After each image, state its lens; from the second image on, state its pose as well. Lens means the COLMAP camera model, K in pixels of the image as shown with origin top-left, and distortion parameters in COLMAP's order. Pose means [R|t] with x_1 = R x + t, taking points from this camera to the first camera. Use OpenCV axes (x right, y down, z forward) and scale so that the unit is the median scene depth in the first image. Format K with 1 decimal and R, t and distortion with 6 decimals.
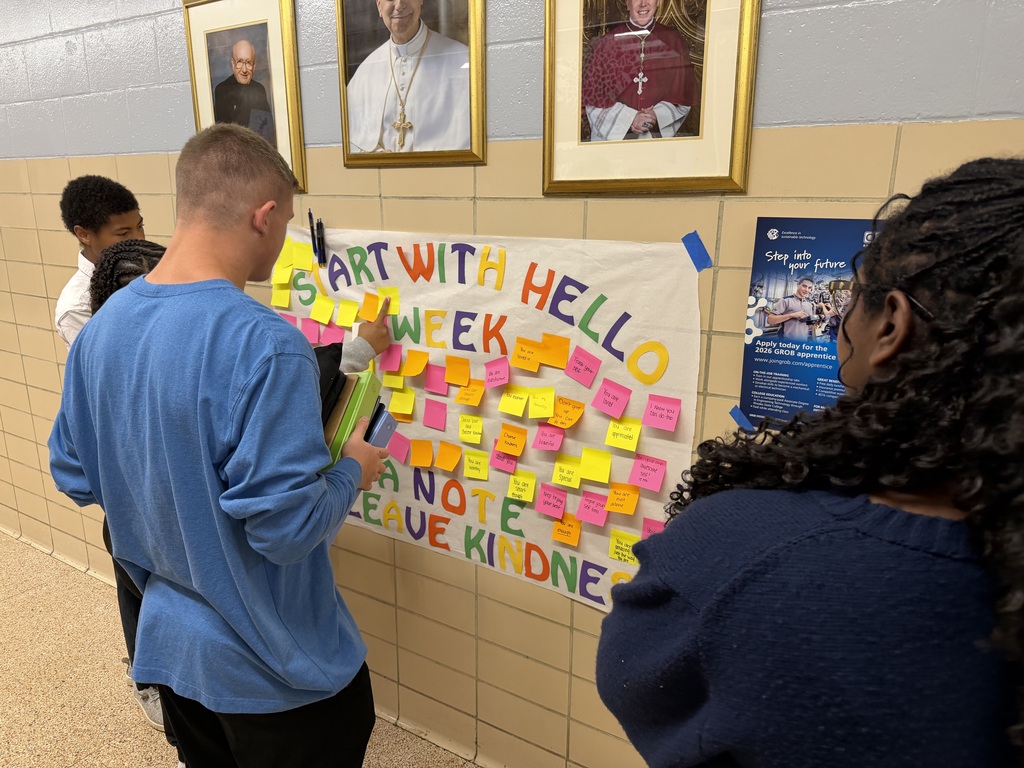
lens RADIAL K [[724.1, 0, 507.6], [0, 724.1, 390.0], [0, 0, 1]] dist [0.039780, -0.060875]
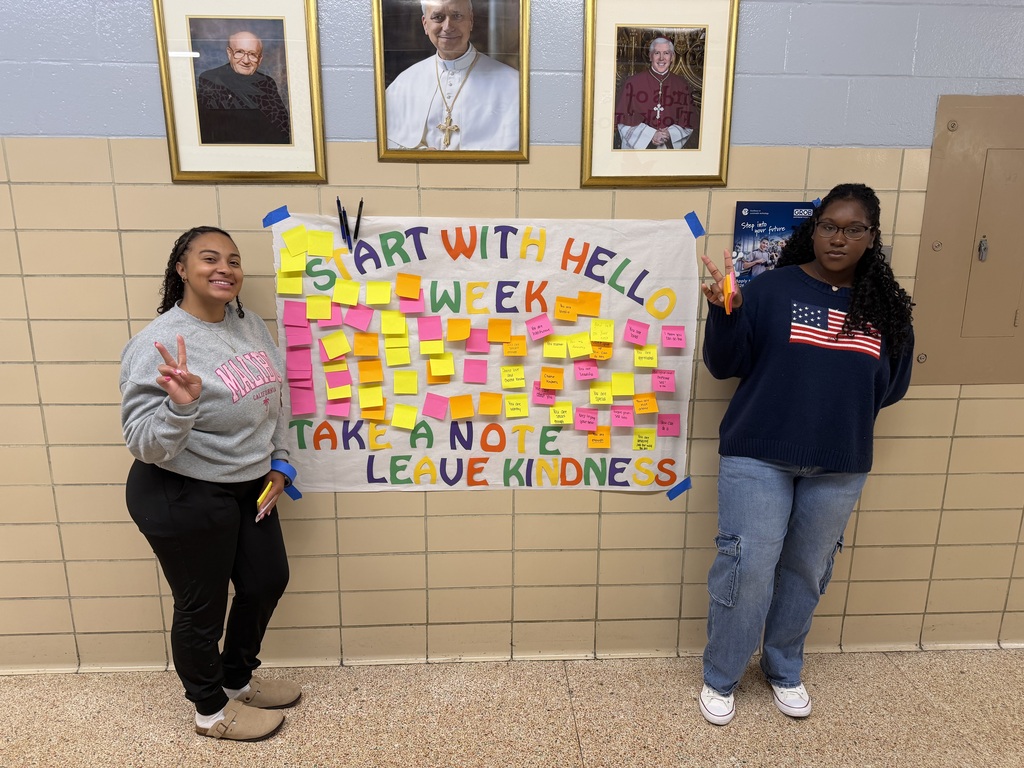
lens RADIAL K [[724.1, 0, 518.5], [0, 724.1, 378.3], [0, 0, 1]] dist [0.039780, -0.060875]
pose [[0.815041, -0.140543, 0.562099, -0.786581], [0.145579, 0.988687, 0.036116, 0.014410], [-0.560816, 0.052393, 0.826281, -0.022902]]
